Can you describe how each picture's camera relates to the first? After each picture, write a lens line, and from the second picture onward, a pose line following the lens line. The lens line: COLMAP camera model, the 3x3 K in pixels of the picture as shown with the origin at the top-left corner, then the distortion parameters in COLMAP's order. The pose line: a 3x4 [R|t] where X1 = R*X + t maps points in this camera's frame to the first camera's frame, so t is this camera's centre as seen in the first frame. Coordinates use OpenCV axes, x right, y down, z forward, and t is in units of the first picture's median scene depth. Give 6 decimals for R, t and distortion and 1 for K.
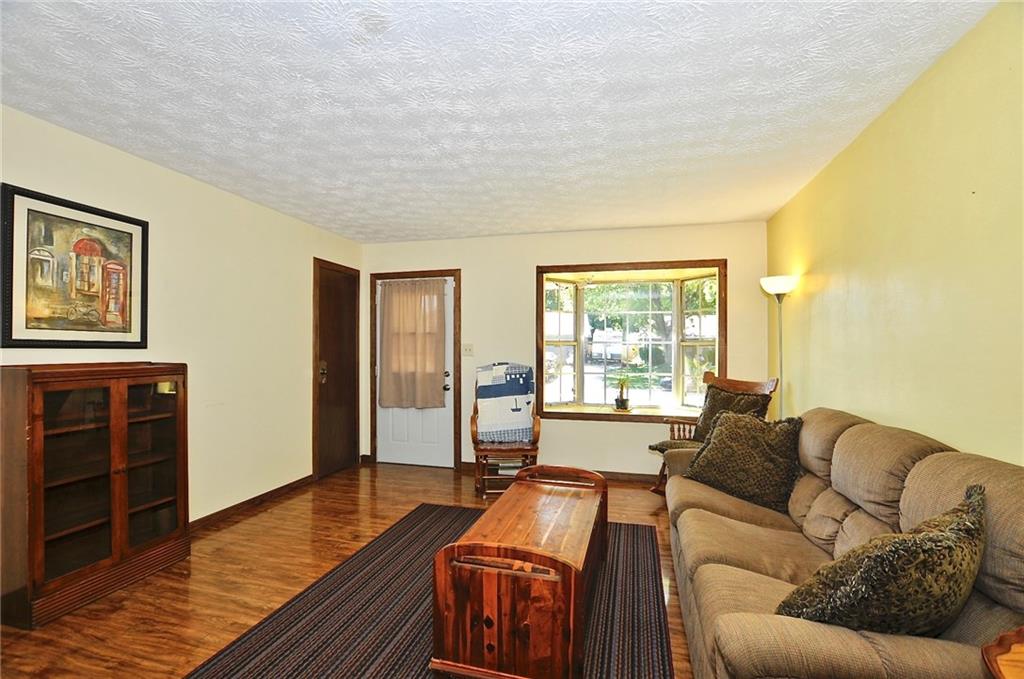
lens RADIAL K [[448.8, 0, 515.3], [0, 448.8, 344.2], [0, 0, 1]] dist [-0.028016, 0.003233]
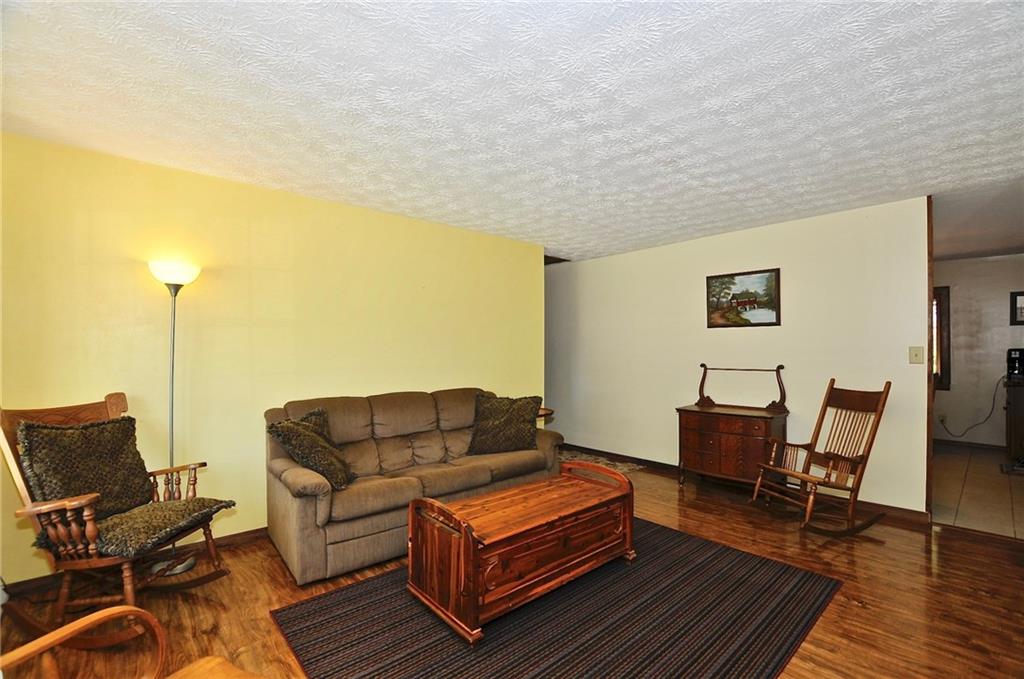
lens RADIAL K [[448.8, 0, 511.9], [0, 448.8, 345.3], [0, 0, 1]] dist [-0.028016, 0.003233]
pose [[-0.833183, 0.002395, 0.552993, -0.272639], [-0.004130, 0.999936, -0.010554, 0.001934], [-0.552982, -0.011077, -0.833119, 0.990886]]
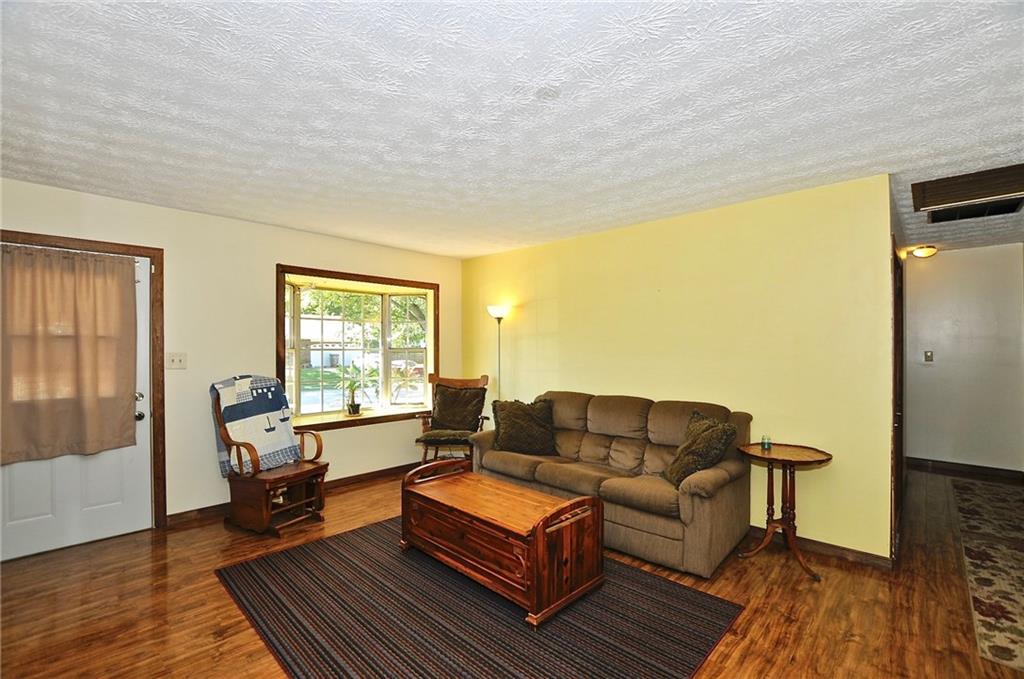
lens RADIAL K [[448.8, 0, 510.9], [0, 448.8, 343.6], [0, 0, 1]] dist [-0.028016, 0.003233]
pose [[0.490630, 0.006270, 0.871345, -0.503463], [-0.002626, 0.999980, -0.005717, -0.014157], [-0.871364, 0.000517, 0.490637, 0.177943]]
